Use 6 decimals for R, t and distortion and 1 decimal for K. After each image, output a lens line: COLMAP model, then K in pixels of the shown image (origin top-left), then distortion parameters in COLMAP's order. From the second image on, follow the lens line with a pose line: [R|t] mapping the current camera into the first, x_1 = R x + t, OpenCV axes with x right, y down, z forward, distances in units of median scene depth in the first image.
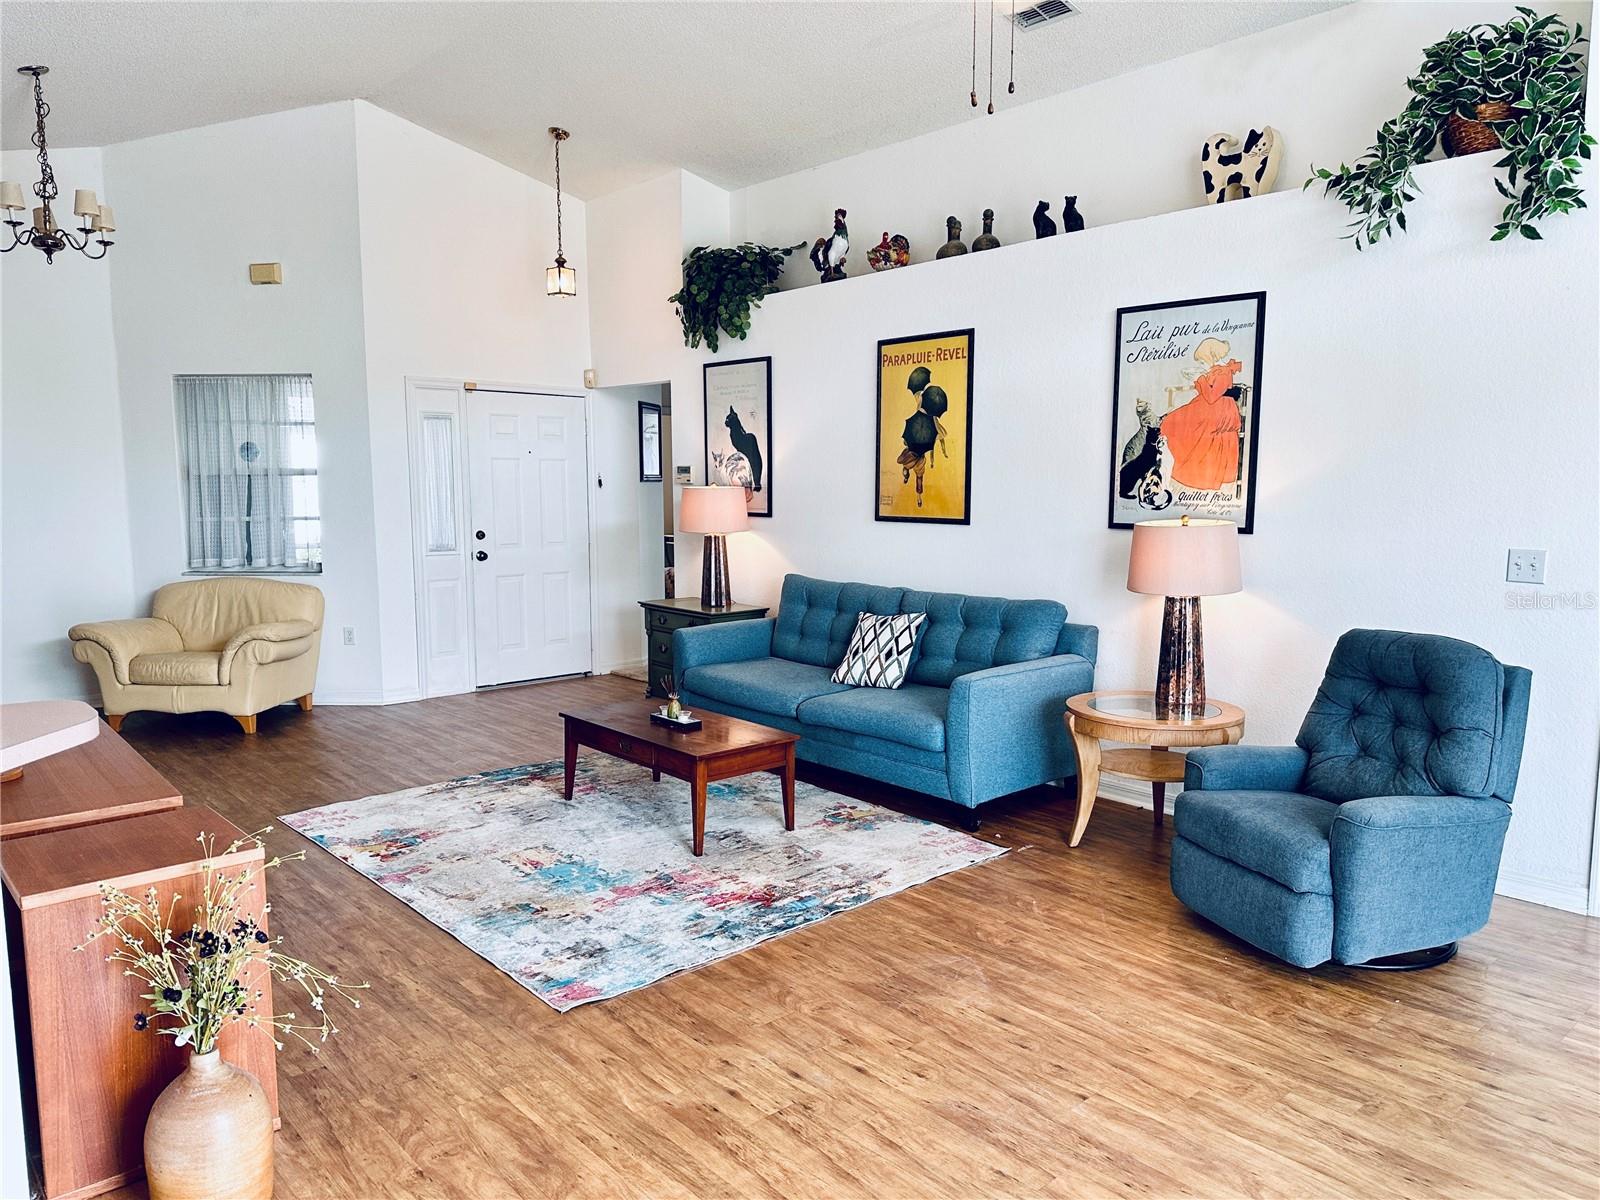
lens RADIAL K [[1114.3, 0, 801.3], [0, 1114.3, 612.0], [0, 0, 1]] dist [0.066031, -0.083671]
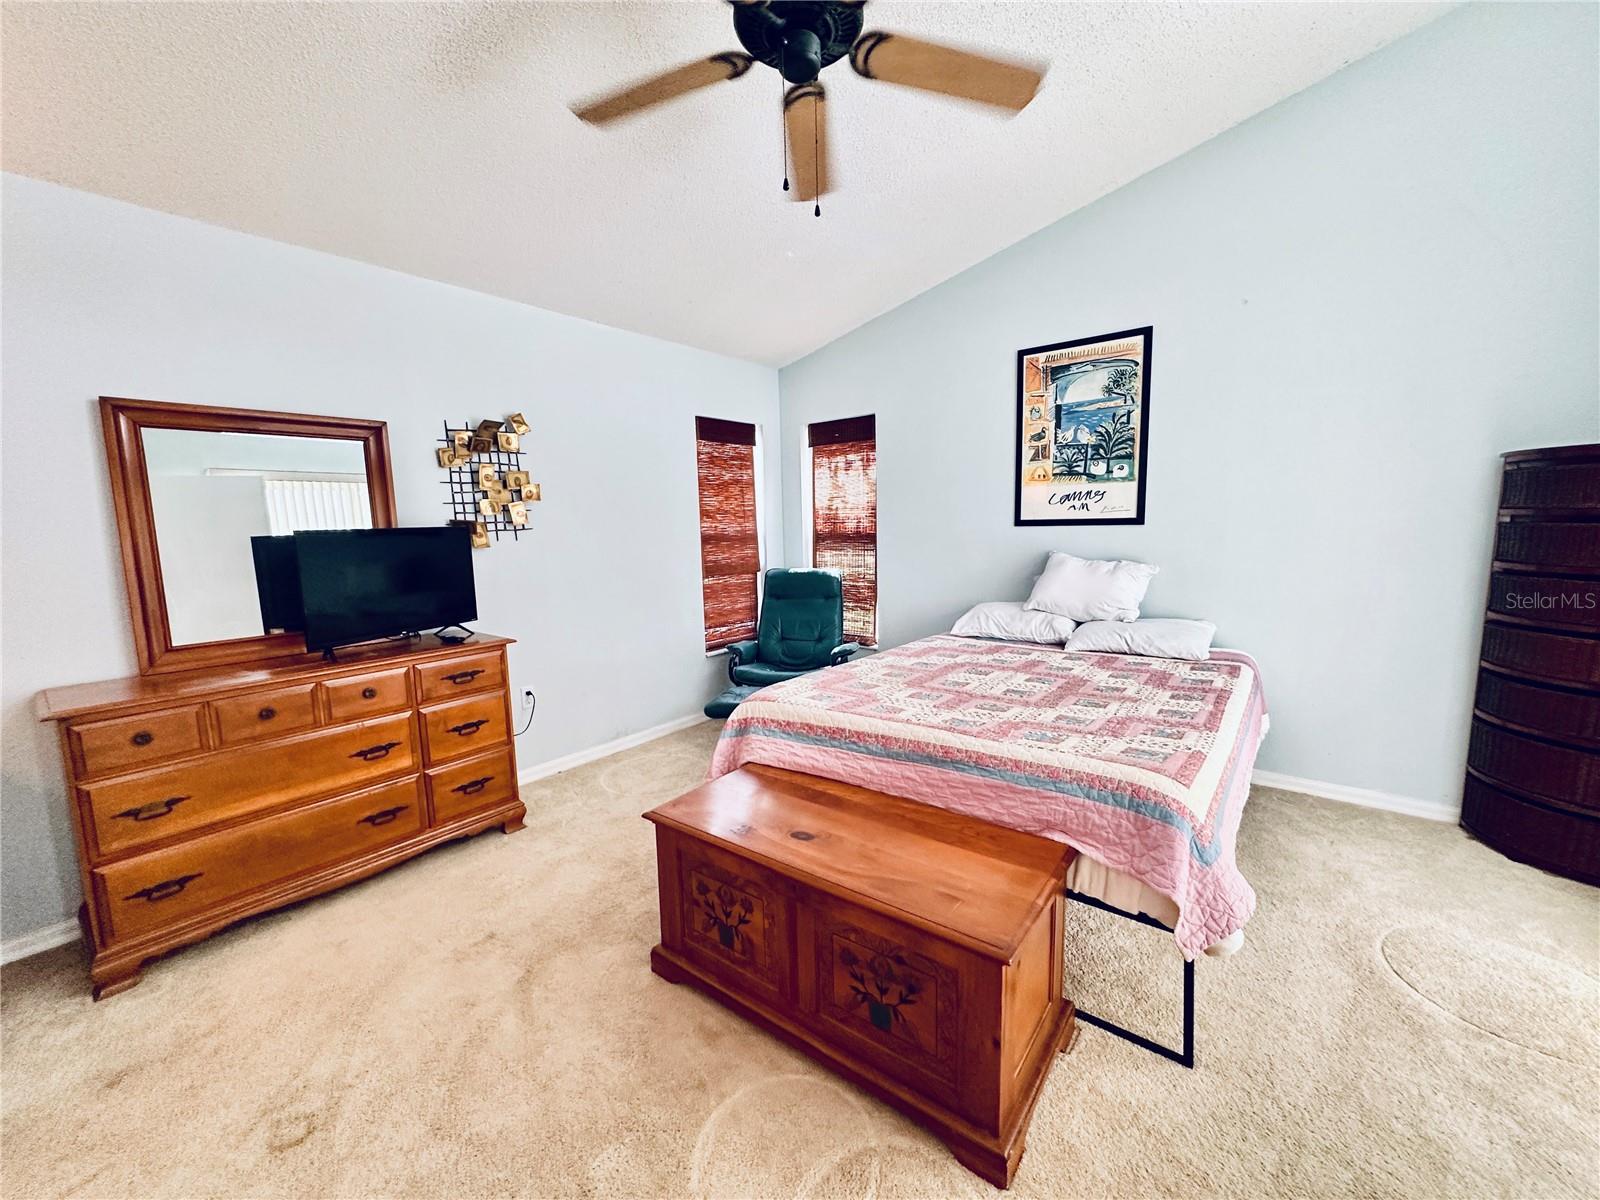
lens RADIAL K [[637.1, 0, 799.3], [0, 637.1, 597.7], [0, 0, 1]] dist [-0.003350, 0.000534]
pose [[0.984854, -0.046596, 0.167009, -0.234757], [0.046220, 0.998912, 0.006145, -0.052883], [-0.167113, 0.001667, 0.985936, 0.569141]]
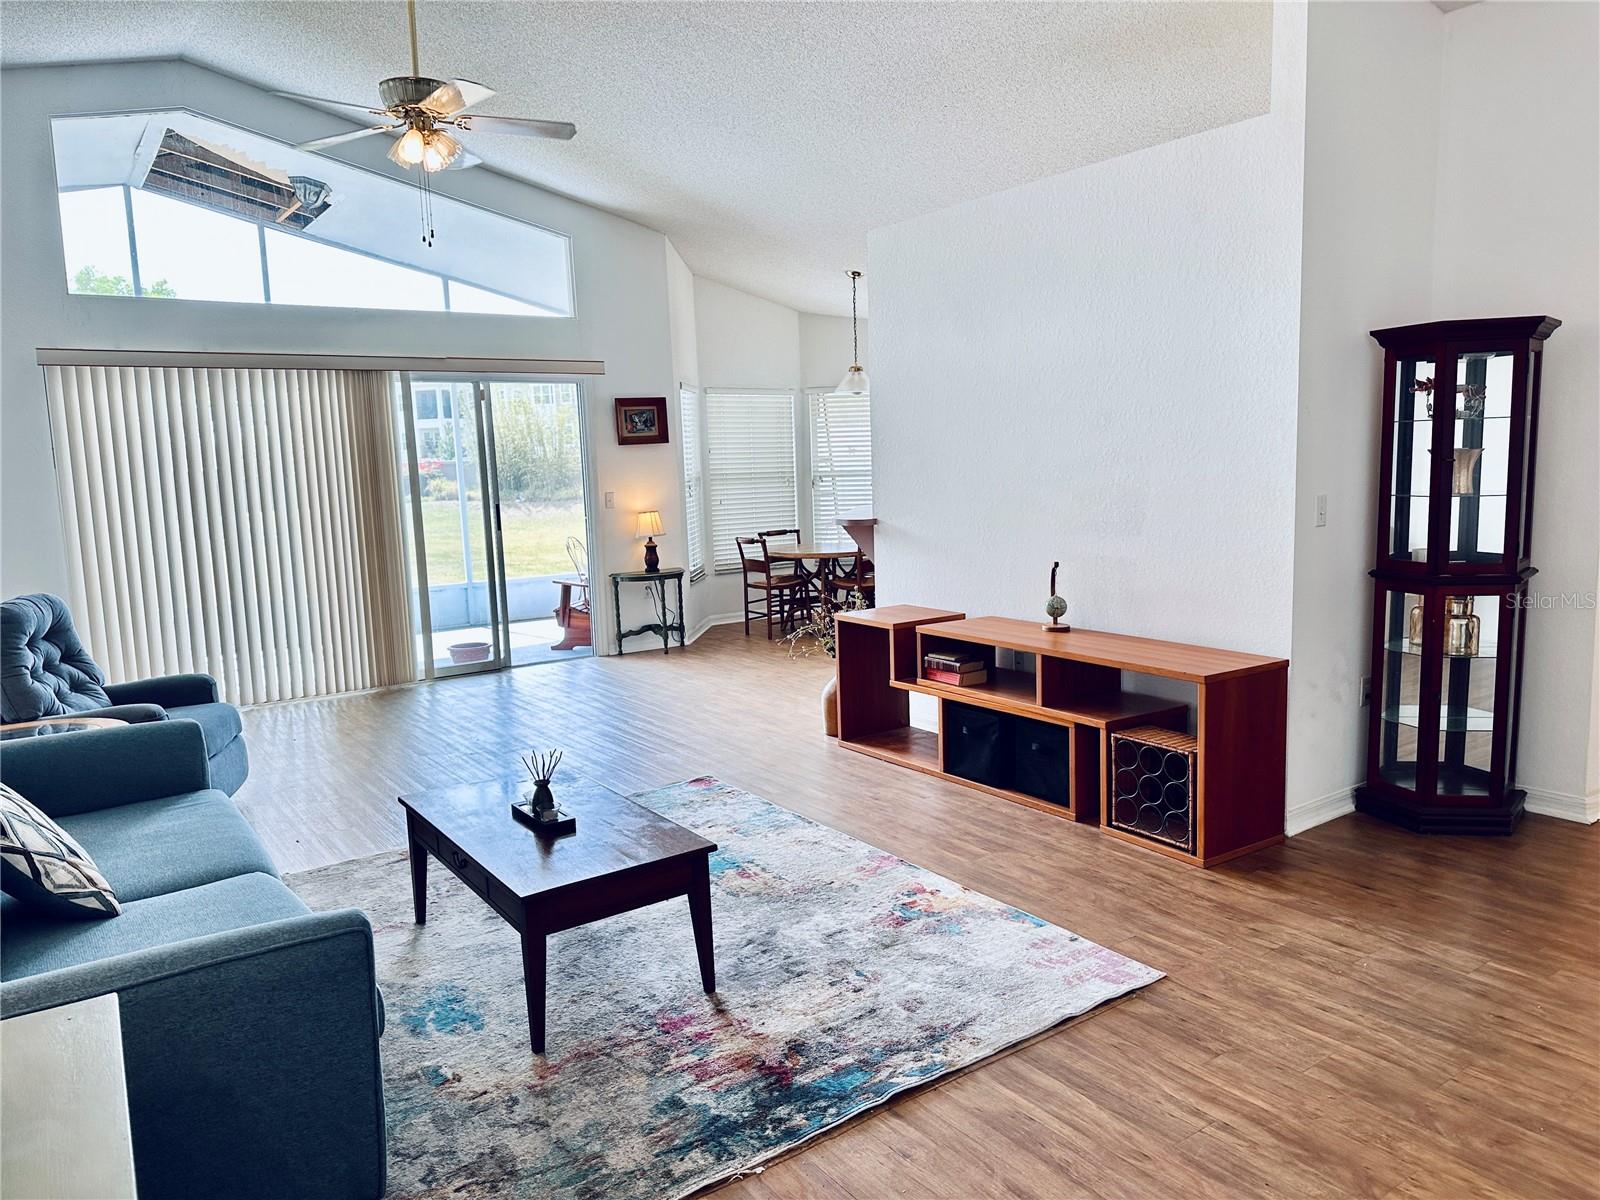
lens RADIAL K [[1114.3, 0, 803.6], [0, 1114.3, 611.9], [0, 0, 1]] dist [0.066031, -0.083671]
pose [[-0.992546, 0.017873, 0.120554, -0.321537], [0.047970, 0.966631, 0.251641, -0.166175], [-0.112034, 0.255548, -0.960283, 1.463627]]
